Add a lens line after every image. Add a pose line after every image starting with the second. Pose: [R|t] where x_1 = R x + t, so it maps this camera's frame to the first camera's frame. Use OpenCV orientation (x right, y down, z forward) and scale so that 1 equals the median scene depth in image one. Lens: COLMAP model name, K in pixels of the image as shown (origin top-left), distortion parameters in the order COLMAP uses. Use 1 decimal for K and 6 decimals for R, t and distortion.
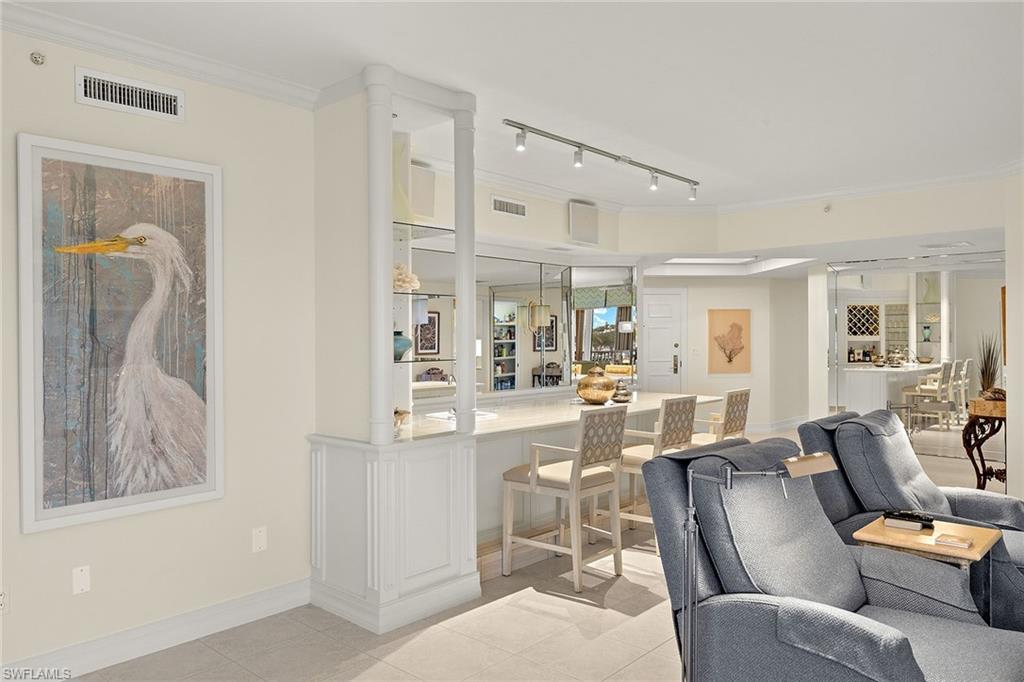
lens RADIAL K [[728.9, 0, 504.1], [0, 728.9, 335.5], [0, 0, 1]] dist [0.019588, -0.011928]
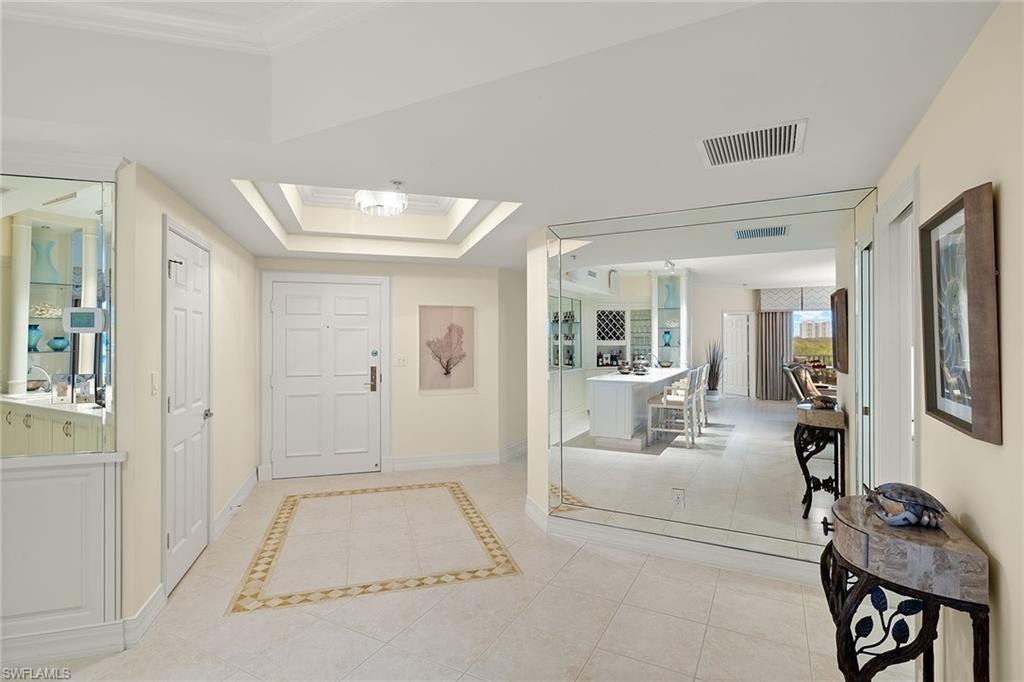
lens RADIAL K [[488.3, 0, 510.6], [0, 488.3, 337.6], [0, 0, 1]] dist [0.003905, 0.000148]
pose [[0.971226, 0.003801, 0.238128, 0.229998], [-0.002988, 0.999988, -0.003777, -0.000705], [-0.238140, 0.002957, 0.971226, 0.443481]]
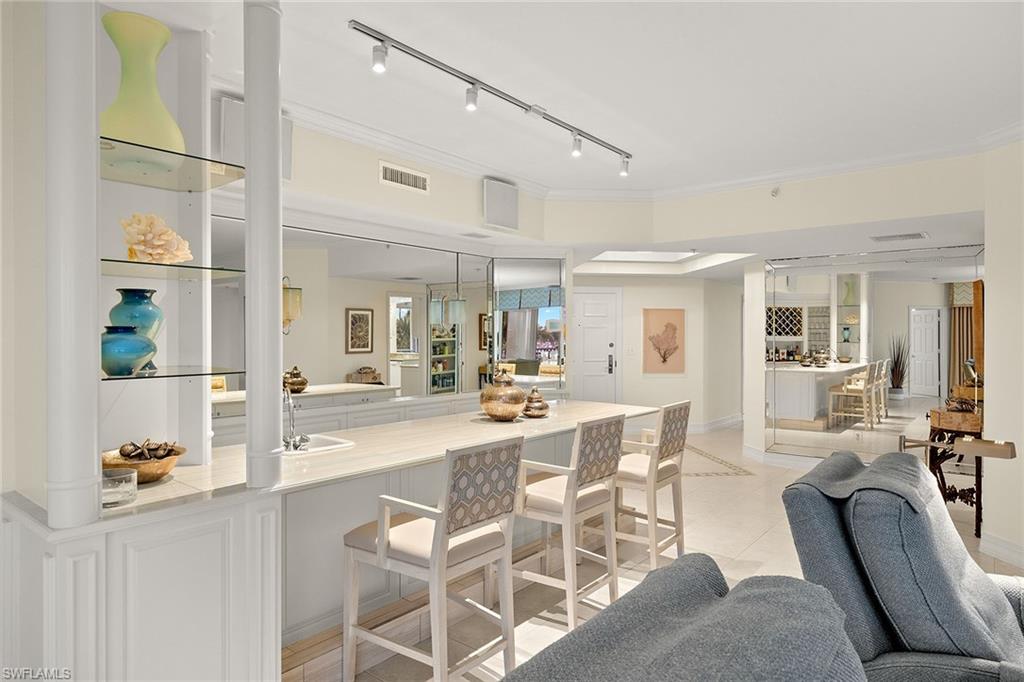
lens RADIAL K [[620.0, 0, 518.8], [0, 620.0, 336.4], [0, 0, 1]] dist [0.009455, 0.009683]
pose [[0.997383, 0.006115, 0.072036, 0.046739], [-0.006425, 0.999971, 0.004069, -0.000603], [-0.072009, -0.004521, 0.997394, 0.158778]]
